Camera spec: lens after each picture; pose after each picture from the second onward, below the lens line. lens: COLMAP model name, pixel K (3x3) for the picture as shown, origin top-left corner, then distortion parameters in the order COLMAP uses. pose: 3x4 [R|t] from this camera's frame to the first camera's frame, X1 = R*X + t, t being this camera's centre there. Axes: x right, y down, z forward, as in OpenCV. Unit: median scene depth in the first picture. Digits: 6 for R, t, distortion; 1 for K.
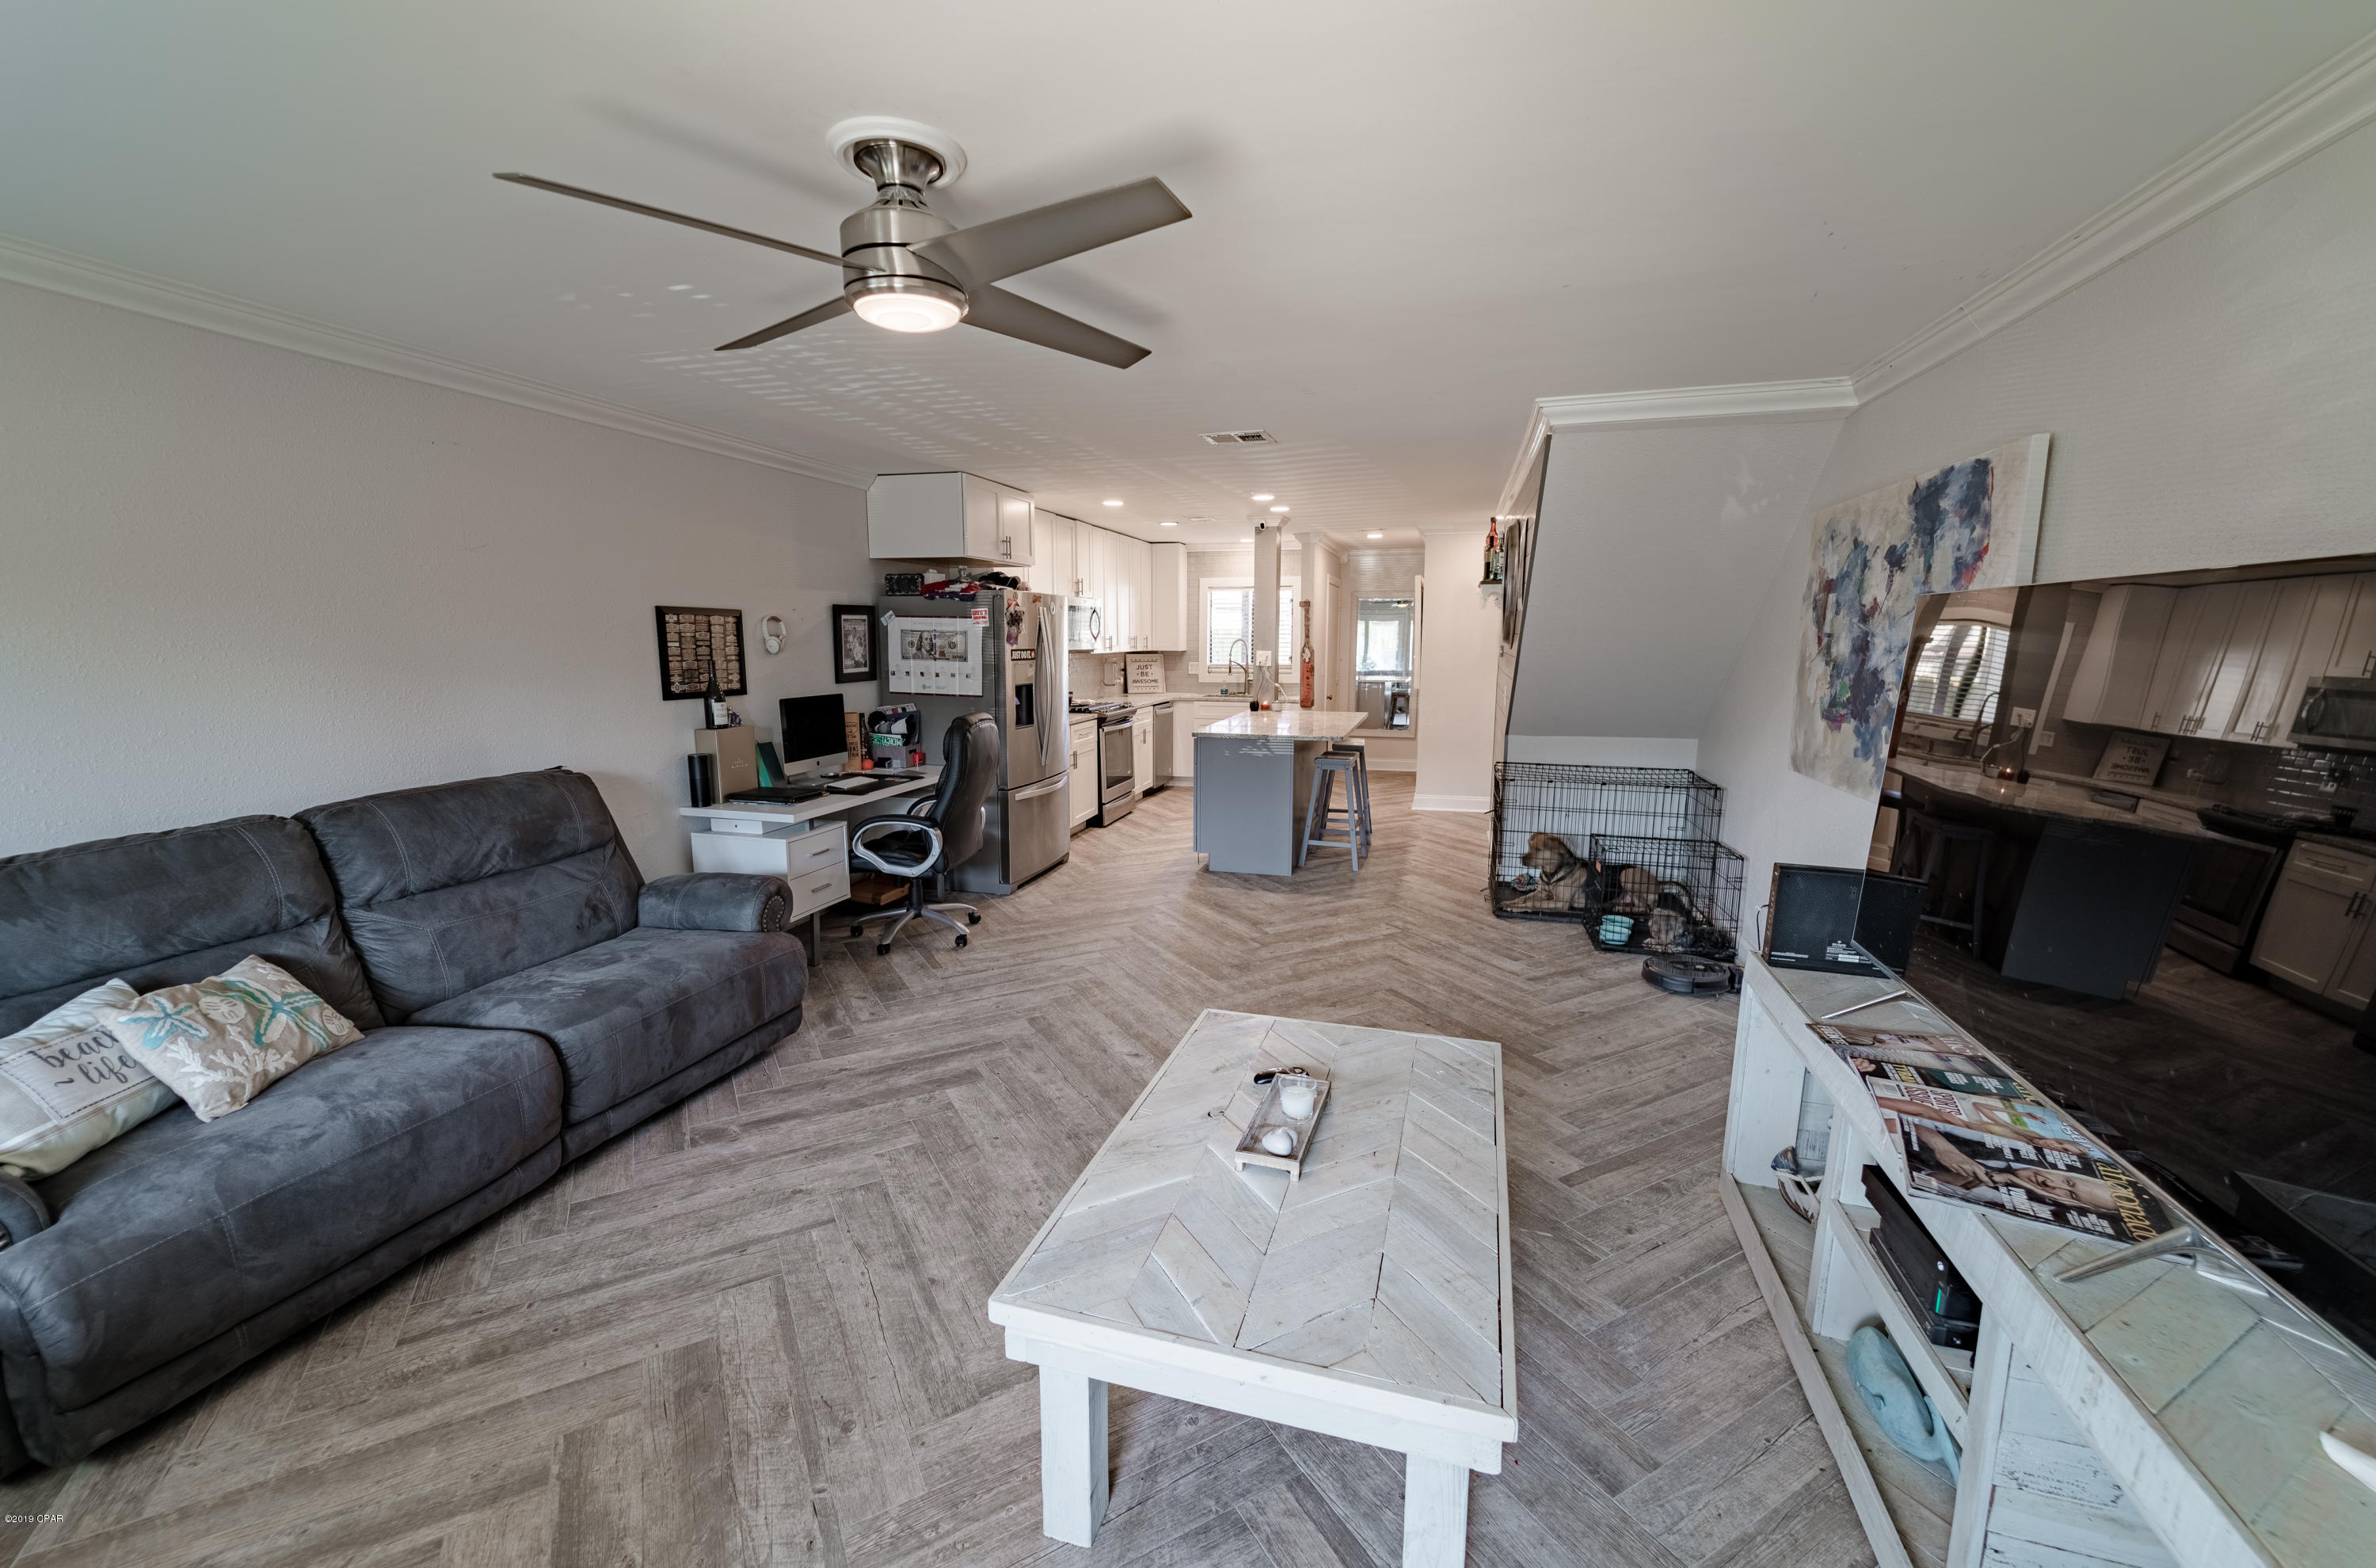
lens RADIAL K [[958.1, 0, 1181.2], [0, 958.1, 788.5], [0, 0, 1]] dist [-0.000339, -0.000503]
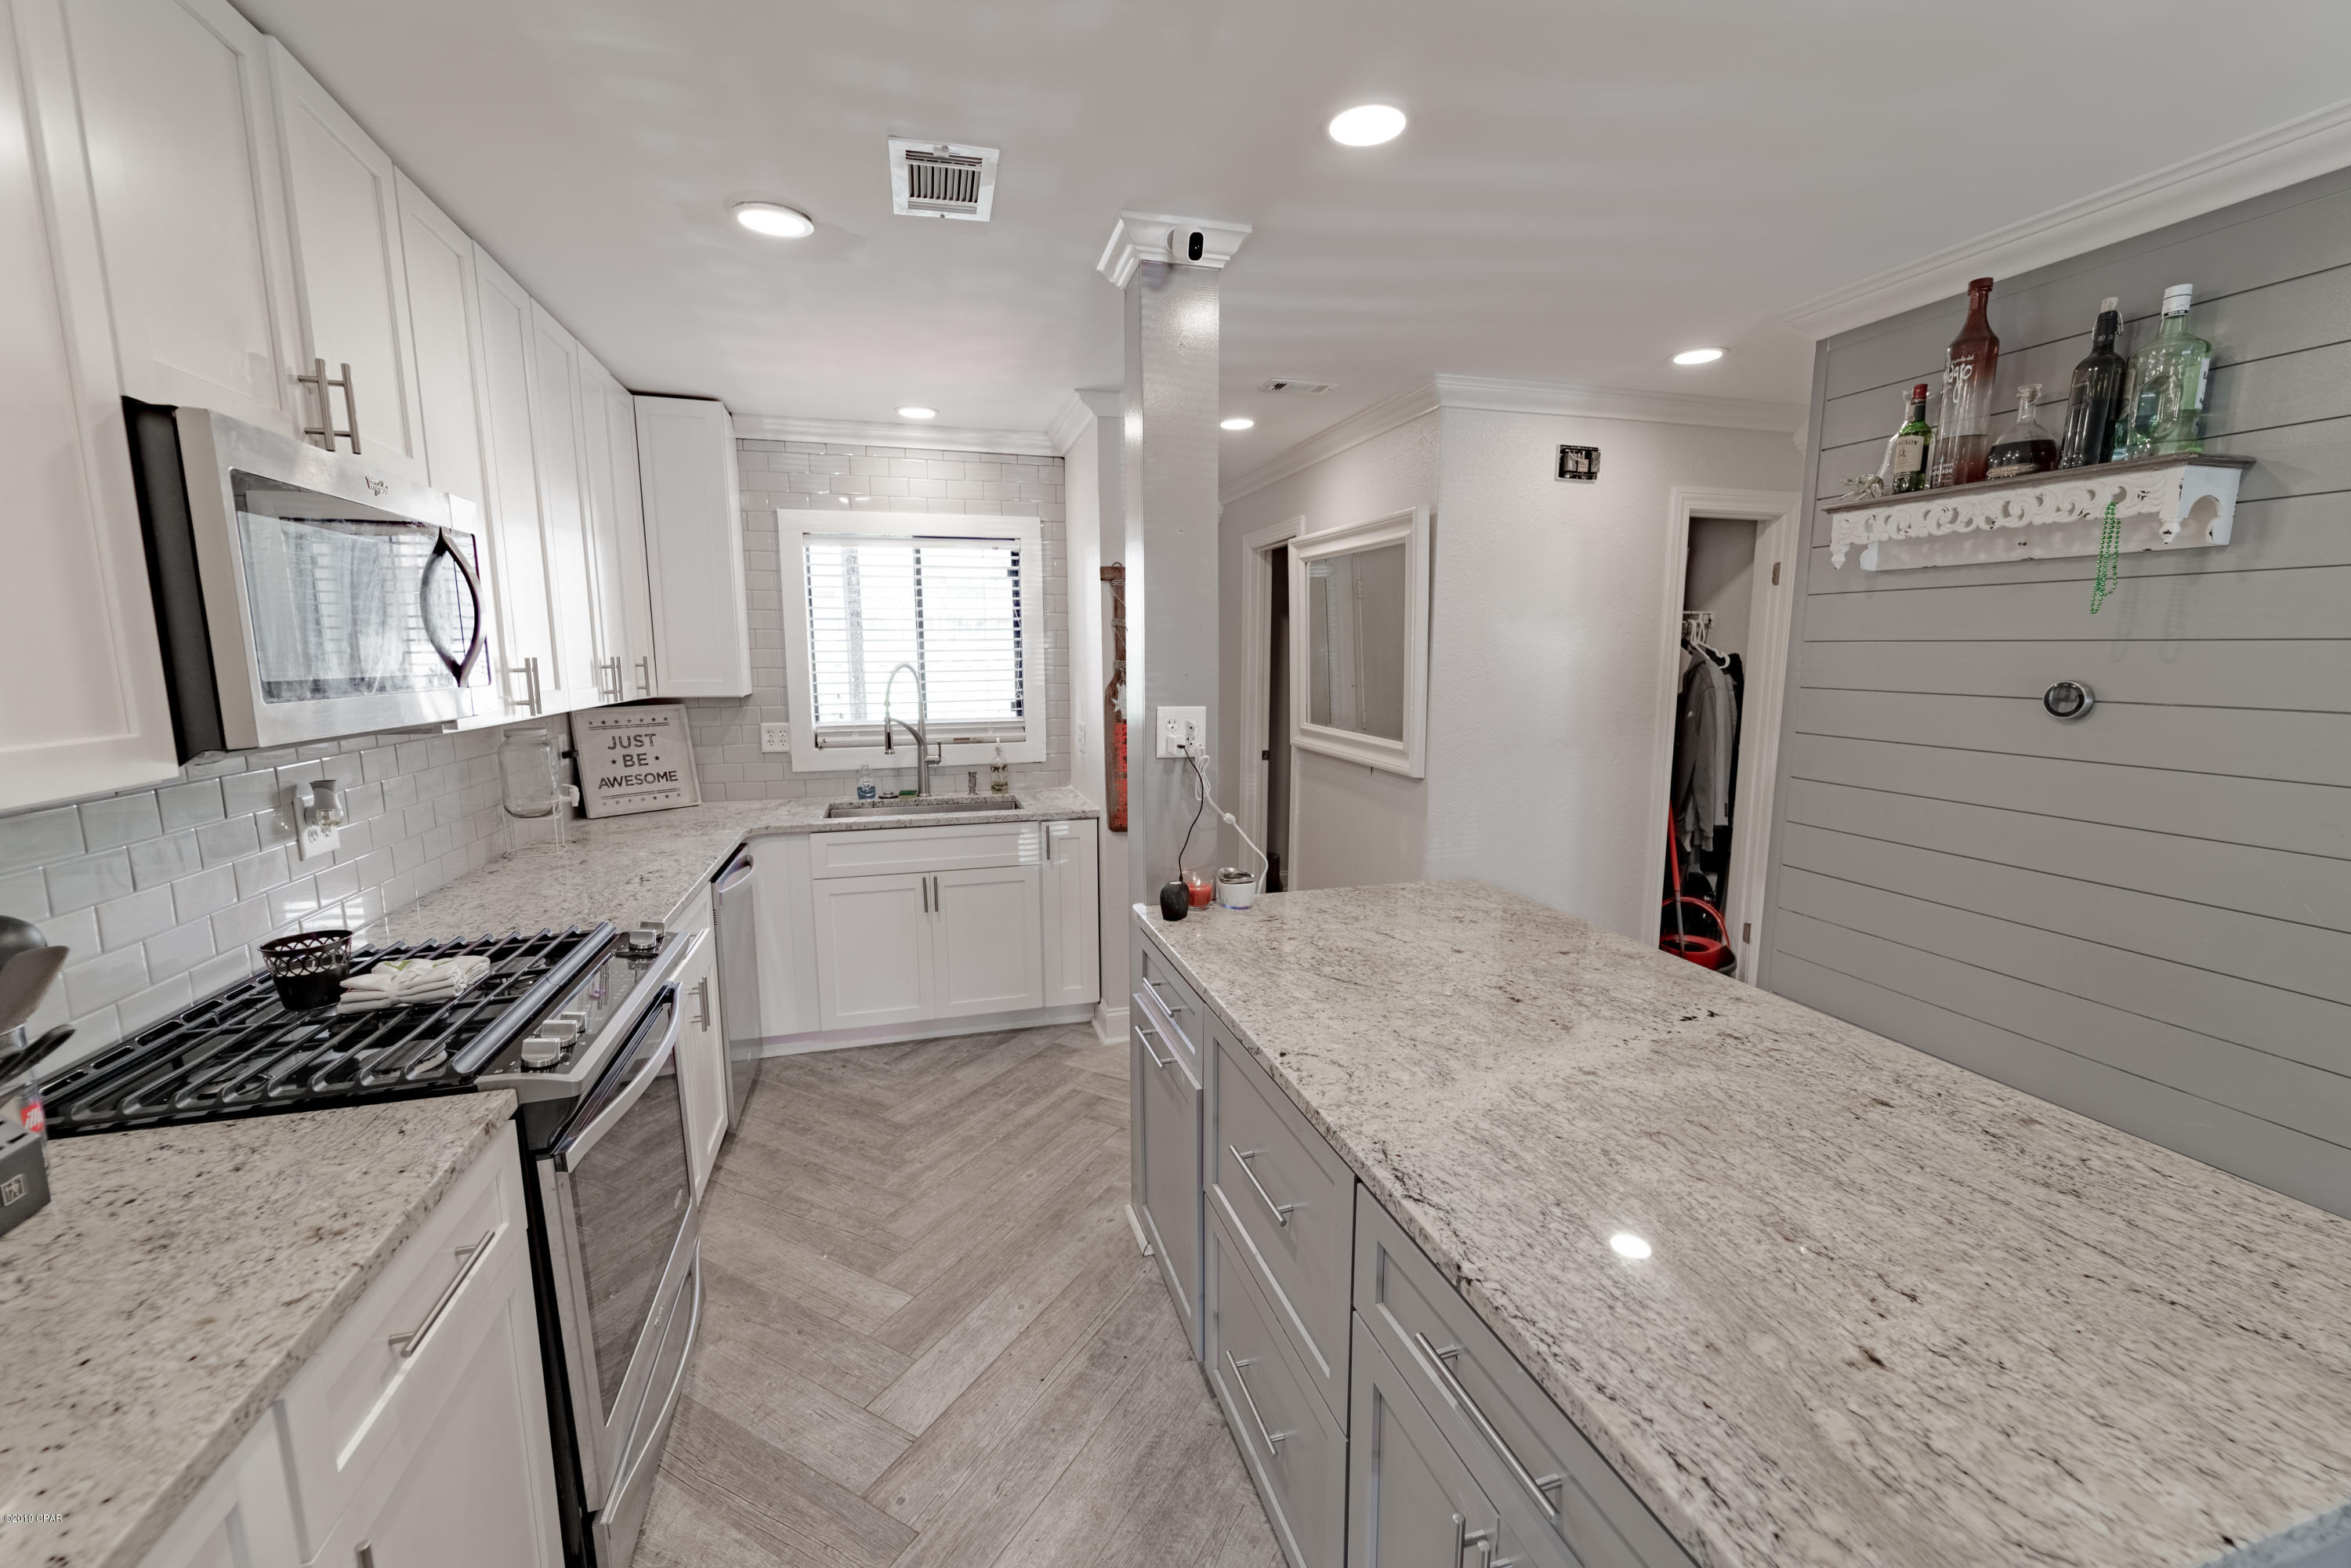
lens RADIAL K [[941.0, 0, 1177.0], [0, 941.0, 792.0], [0, 0, 1]] dist [-0.000887, -0.000710]
pose [[0.847813, -0.082446, 0.523846, -0.090915], [0.089090, 0.995944, 0.012560, -0.163286], [-0.522757, 0.036020, 0.851720, 1.019772]]
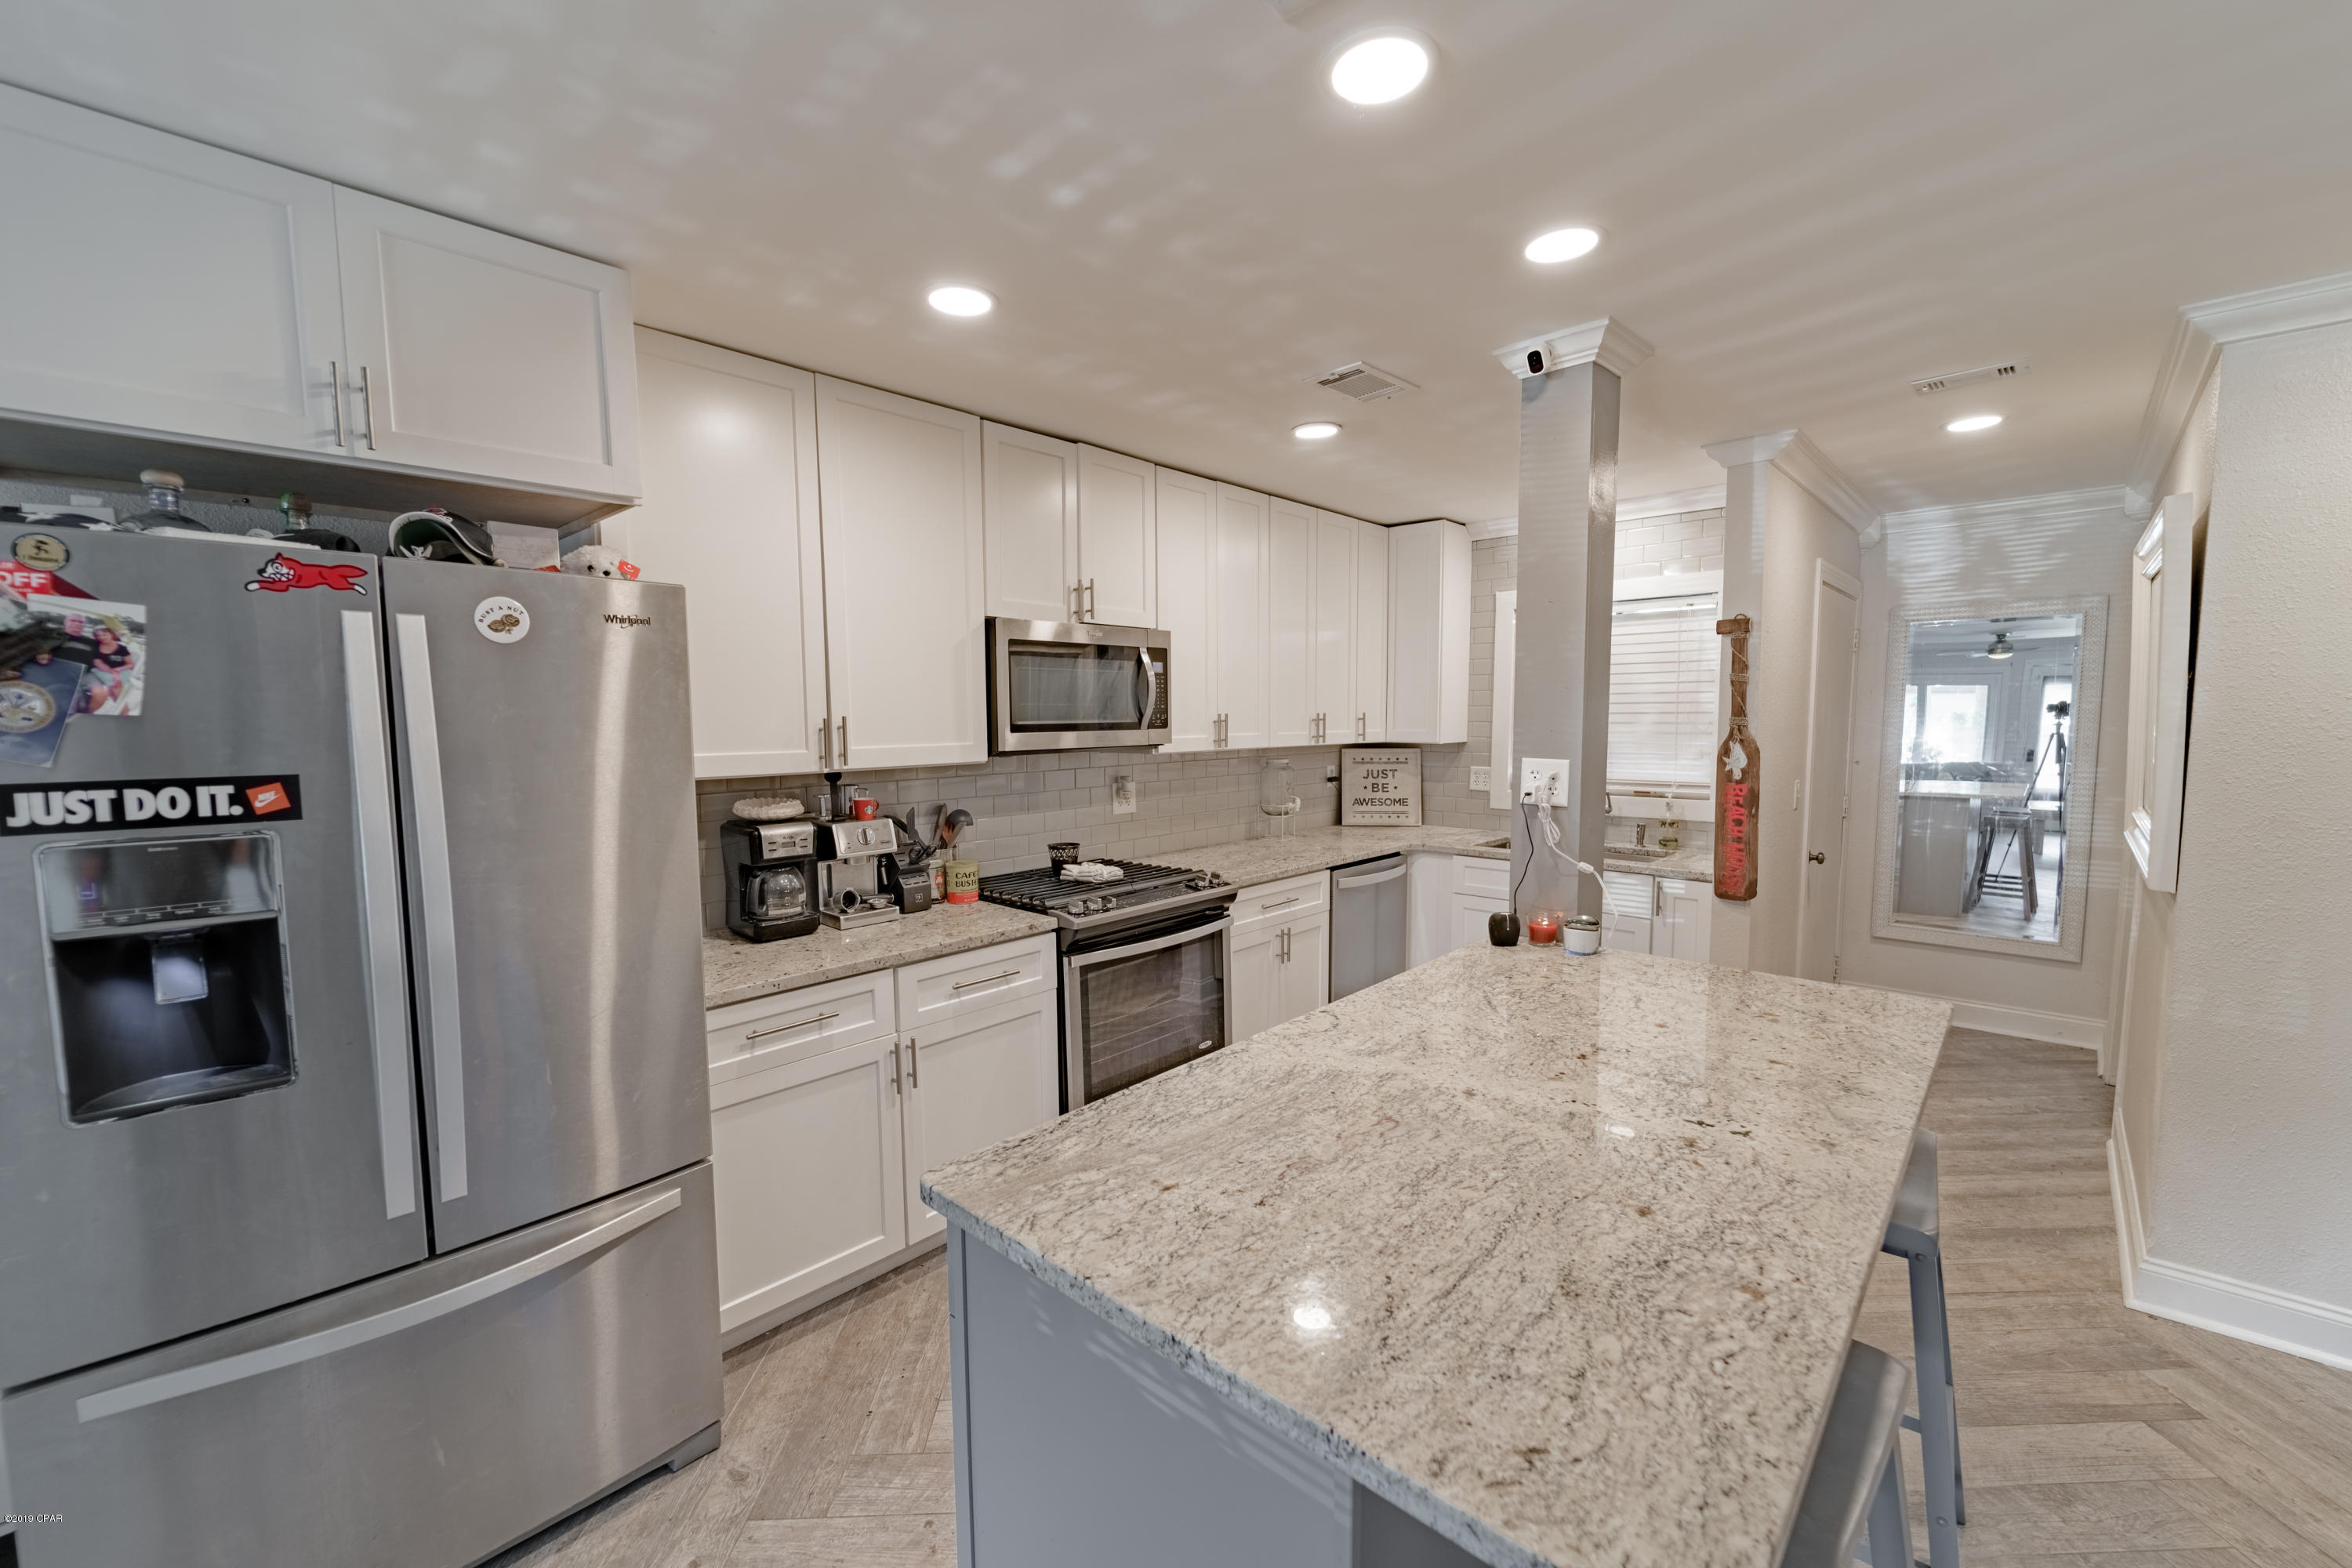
lens RADIAL K [[938.1, 0, 1172.8], [0, 938.1, 792.9], [0, 0, 1]] dist [-0.001474, -0.000681]
pose [[0.887367, 0.031455, -0.459989, 0.162438], [-0.064719, 0.996290, -0.056720, -0.142949], [0.456499, 0.080101, 0.886111, 0.895121]]
